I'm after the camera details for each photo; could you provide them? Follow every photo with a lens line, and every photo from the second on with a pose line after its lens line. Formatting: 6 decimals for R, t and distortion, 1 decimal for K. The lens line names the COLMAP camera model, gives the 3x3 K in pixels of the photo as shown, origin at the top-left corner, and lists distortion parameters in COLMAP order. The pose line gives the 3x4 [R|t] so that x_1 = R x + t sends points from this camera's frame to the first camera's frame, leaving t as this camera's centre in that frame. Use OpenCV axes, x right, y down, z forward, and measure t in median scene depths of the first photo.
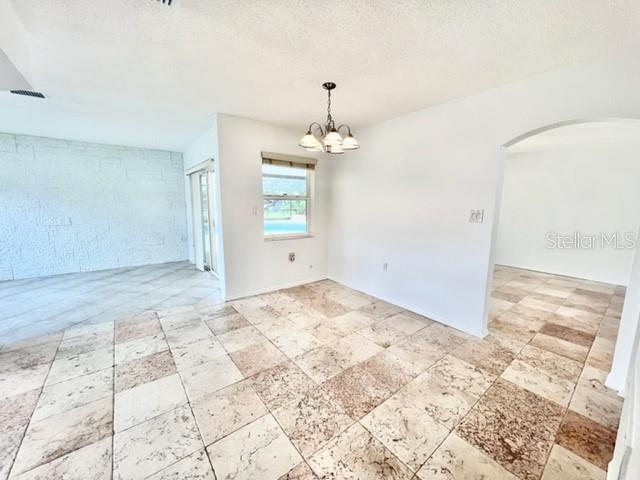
lens RADIAL K [[255.4, 0, 321.4], [0, 255.4, 240.8], [0, 0, 1]] dist [-0.002349, 0.000683]
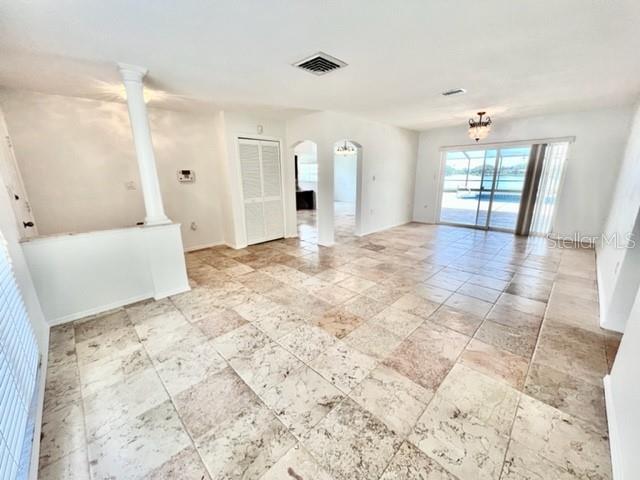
lens RADIAL K [[255.4, 0, 320.9], [0, 255.4, 239.0], [0, 0, 1]] dist [-0.002349, 0.000683]
pose [[0.121608, 0.231514, -0.965201, 2.583000], [-0.133039, 0.967445, 0.215290, -0.027403], [0.983622, 0.102228, 0.148450, 0.355693]]
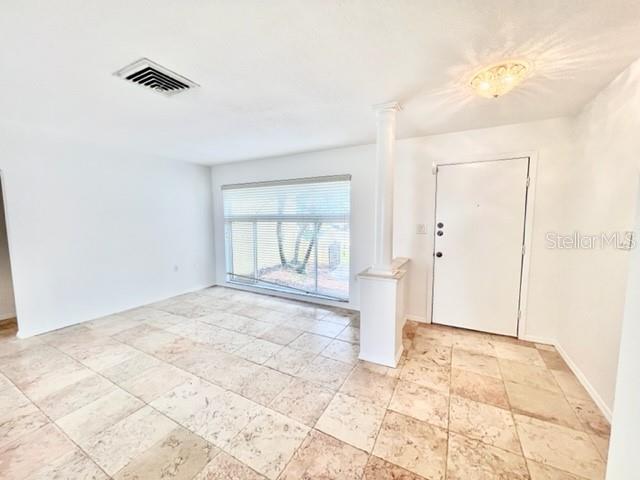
lens RADIAL K [[255.4, 0, 320.1], [0, 255.4, 242.2], [0, 0, 1]] dist [-0.002349, 0.000683]
pose [[-0.405040, -0.099389, 0.908881, 0.746273], [0.130929, 0.977523, 0.165243, -0.060296], [-0.904876, 0.185929, -0.382923, 0.372160]]
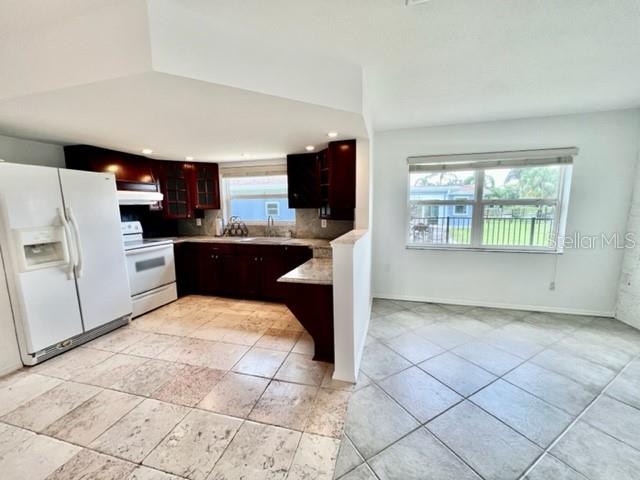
lens RADIAL K [[255.4, 0, 321.4], [0, 255.4, 240.6], [0, 0, 1]] dist [-0.002349, 0.000683]
pose [[-0.798505, 0.076116, -0.597157, -0.633445], [-0.086156, 0.967312, 0.238503, -0.197376], [0.595792, 0.241894, -0.765846, 1.238496]]
